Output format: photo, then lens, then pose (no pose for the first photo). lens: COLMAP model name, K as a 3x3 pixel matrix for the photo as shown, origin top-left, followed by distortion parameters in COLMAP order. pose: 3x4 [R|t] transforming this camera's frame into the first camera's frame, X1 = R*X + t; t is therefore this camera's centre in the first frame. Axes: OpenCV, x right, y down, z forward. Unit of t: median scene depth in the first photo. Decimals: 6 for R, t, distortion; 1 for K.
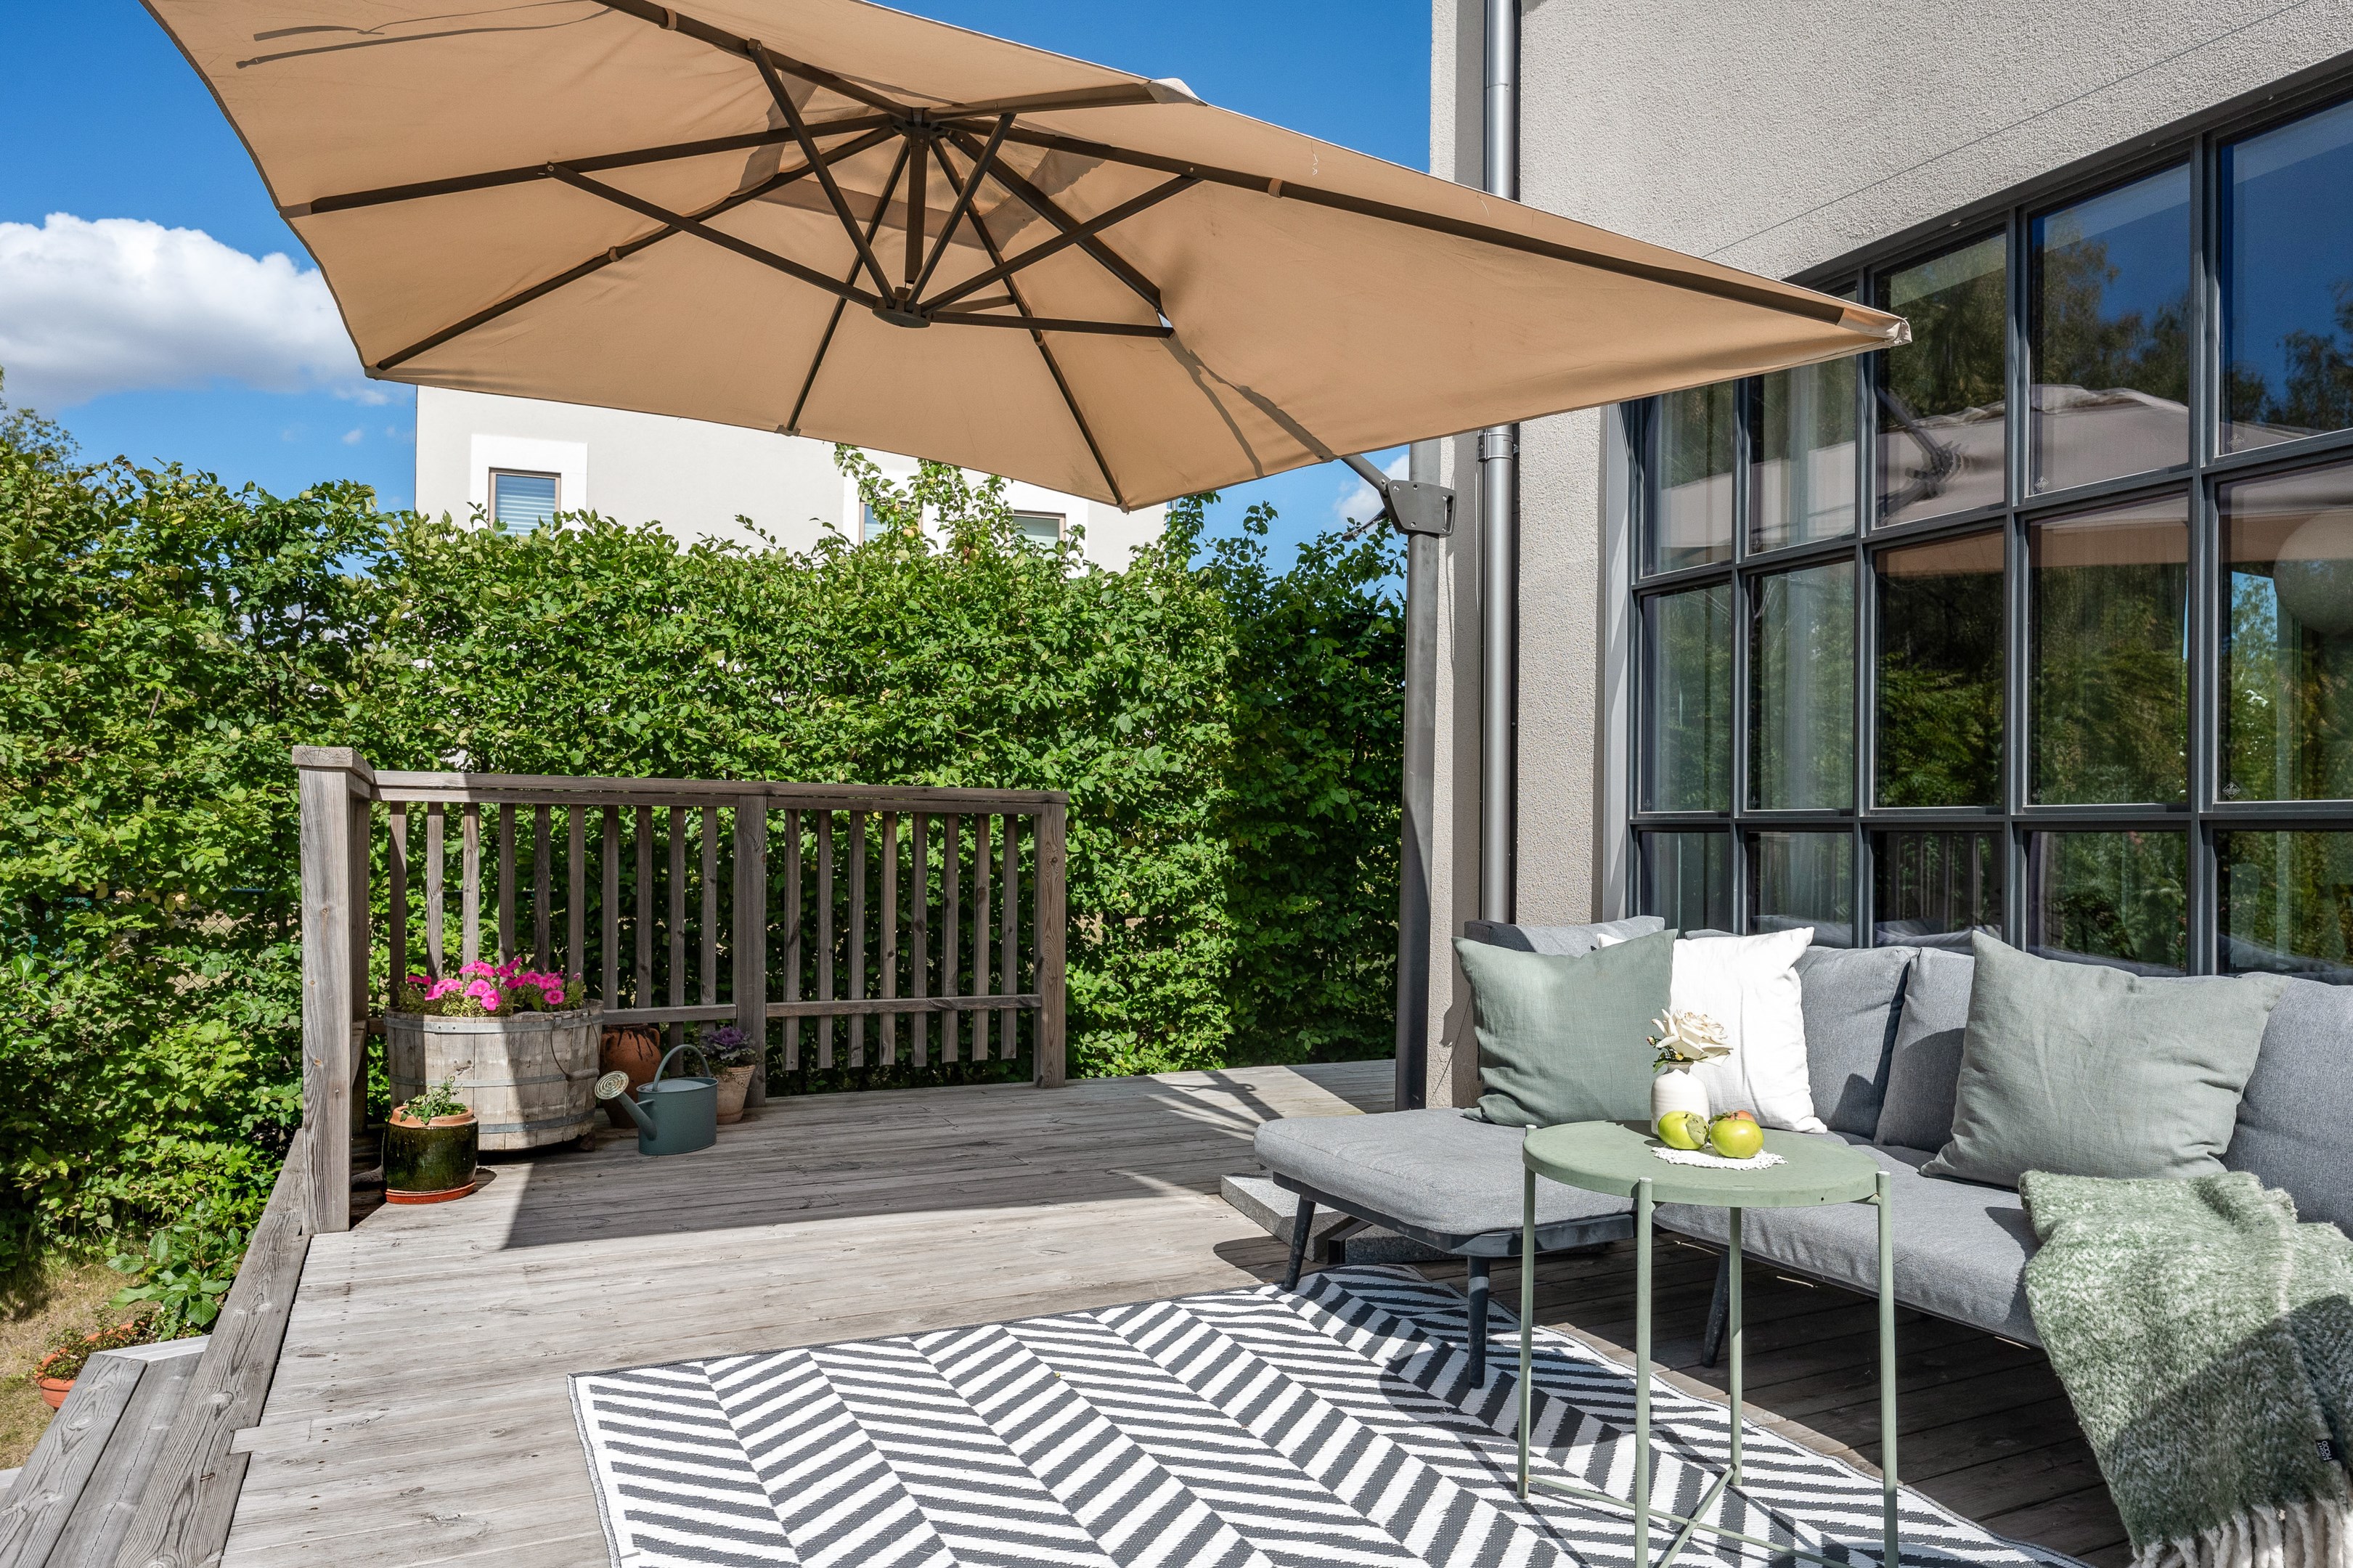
lens RADIAL K [[1530.6, 0, 1176.6], [0, 1530.6, 833.5], [0, 0, 1]] dist [-0.021328, 0.000138]
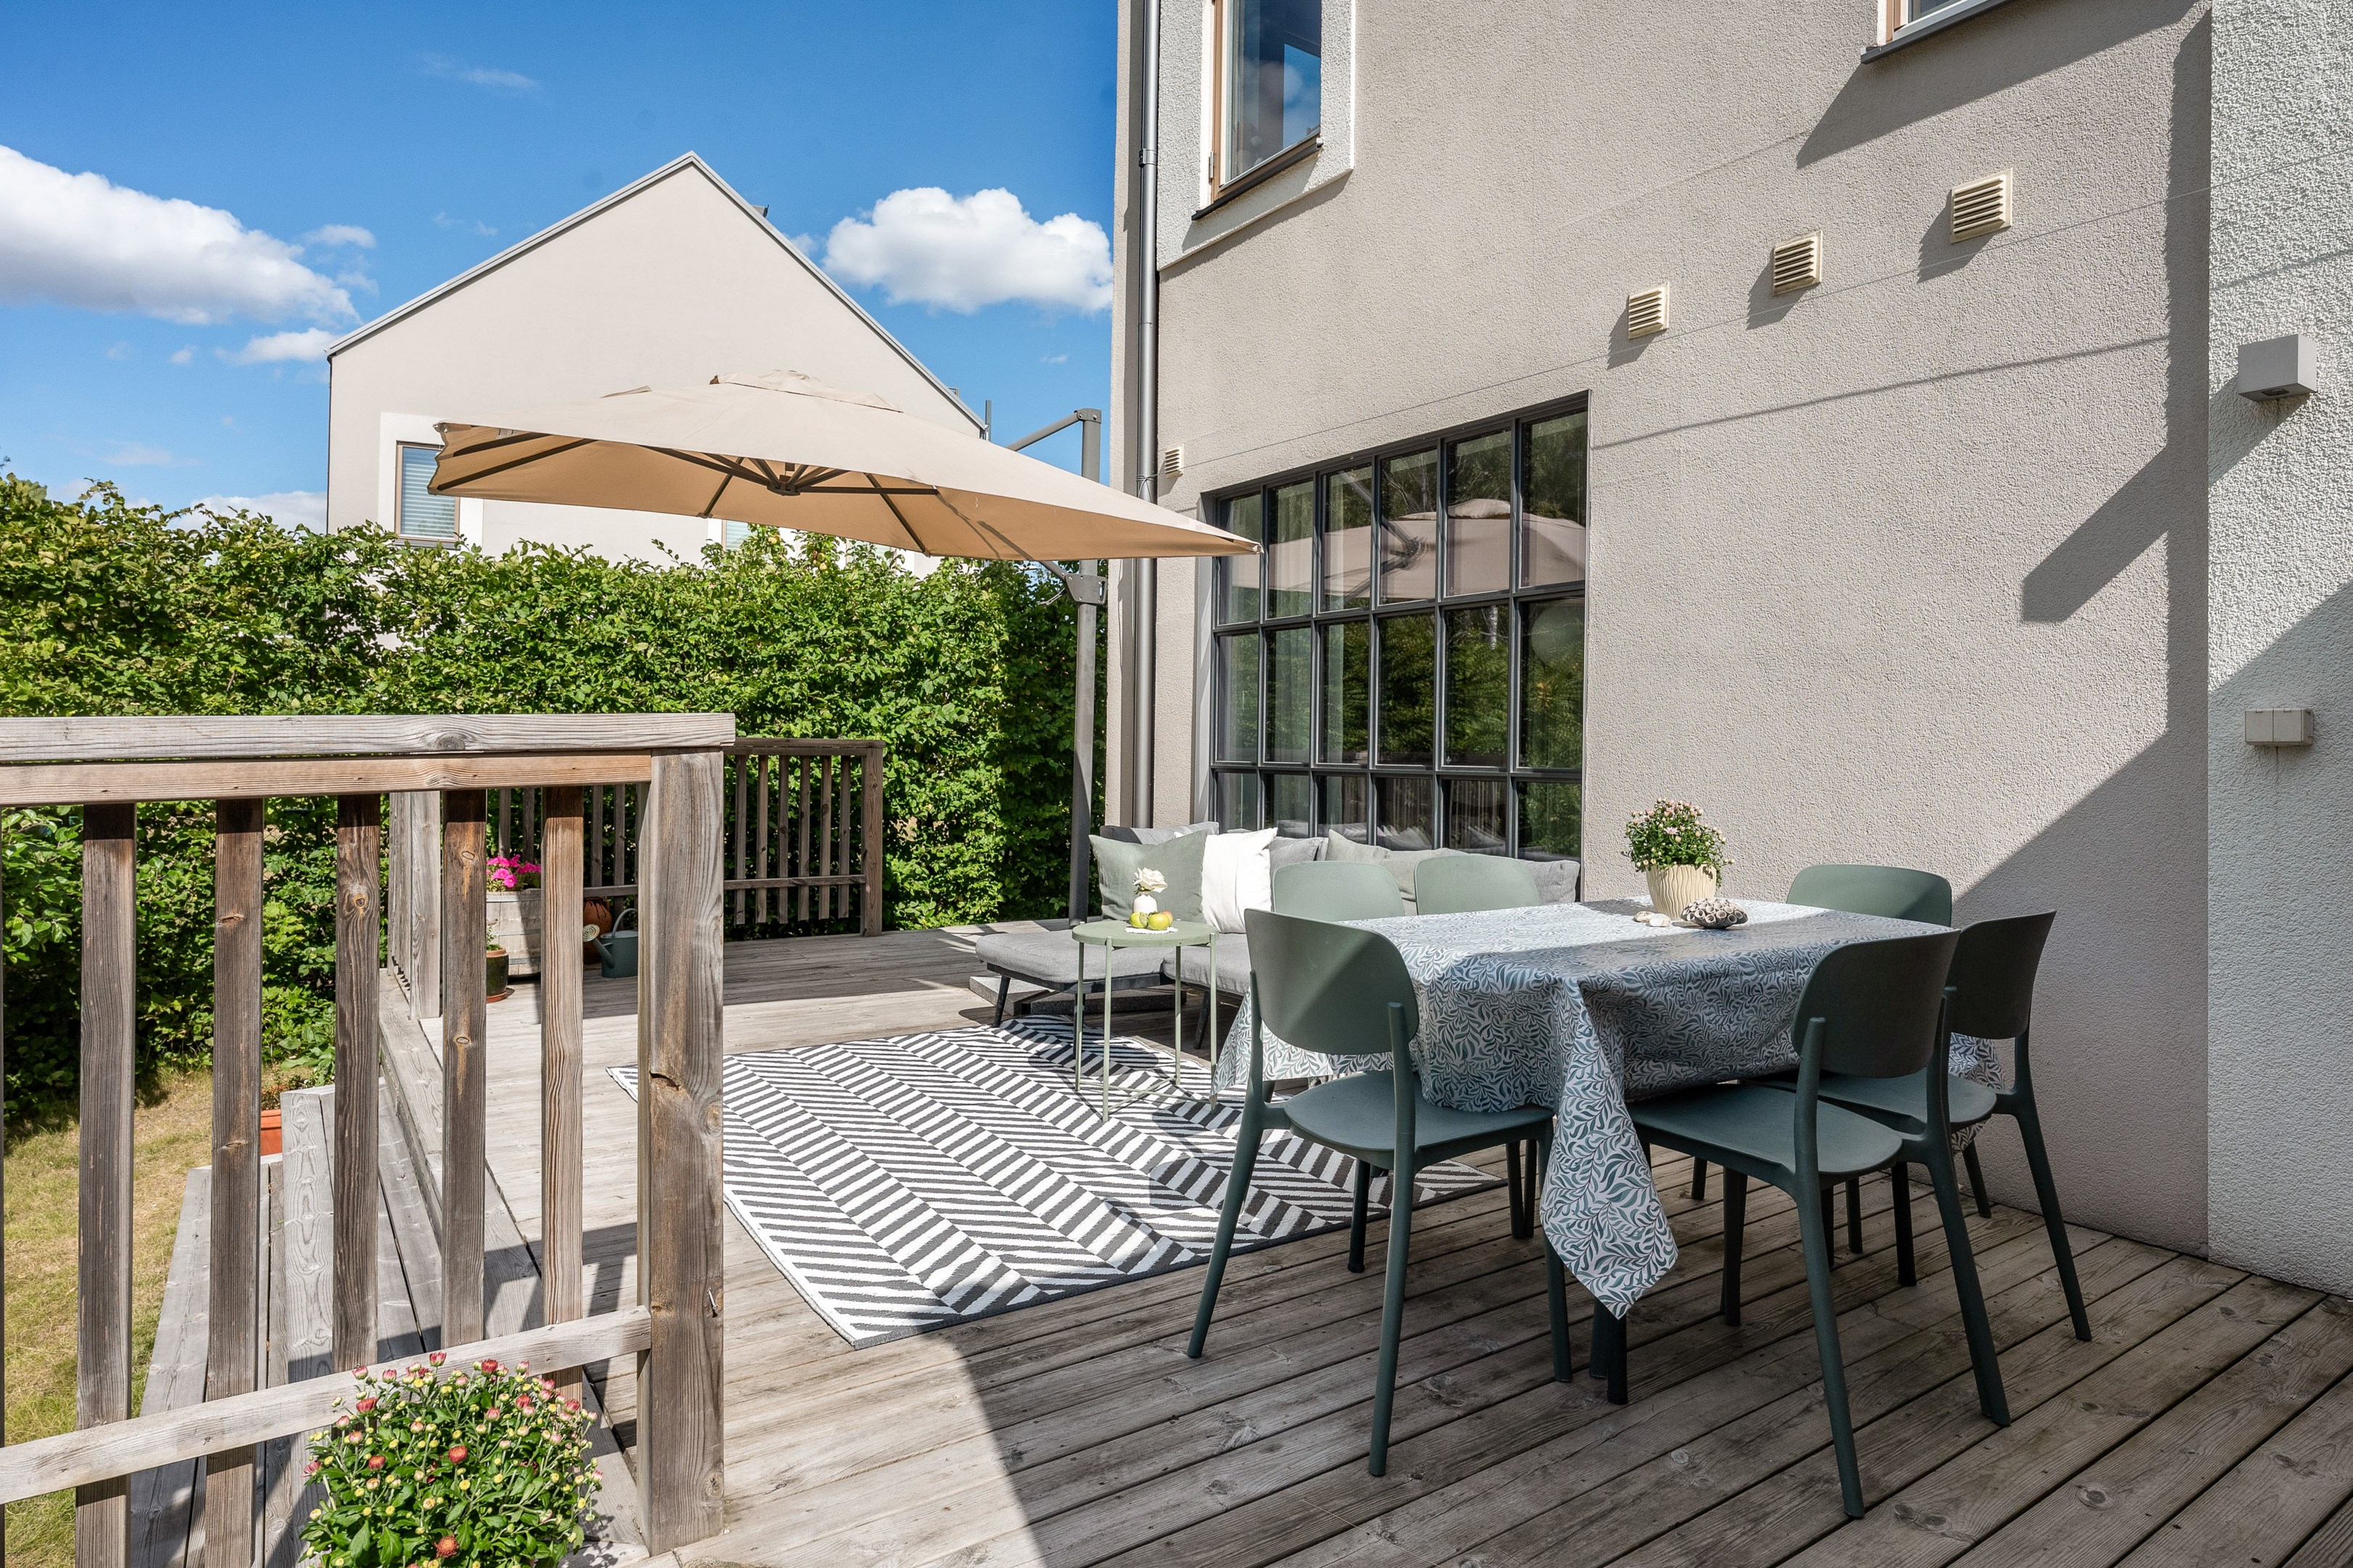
lens RADIAL K [[1350.9, 0, 1191.7], [0, 1350.9, 698.9], [0, 0, 1]] dist [-0.000943, -0.001769]
pose [[0.990437, 0.002324, 0.137944, 0.041402], [0.001826, 0.999550, -0.029951, -0.025053], [-0.137951, 0.029916, 0.989987, -0.334963]]
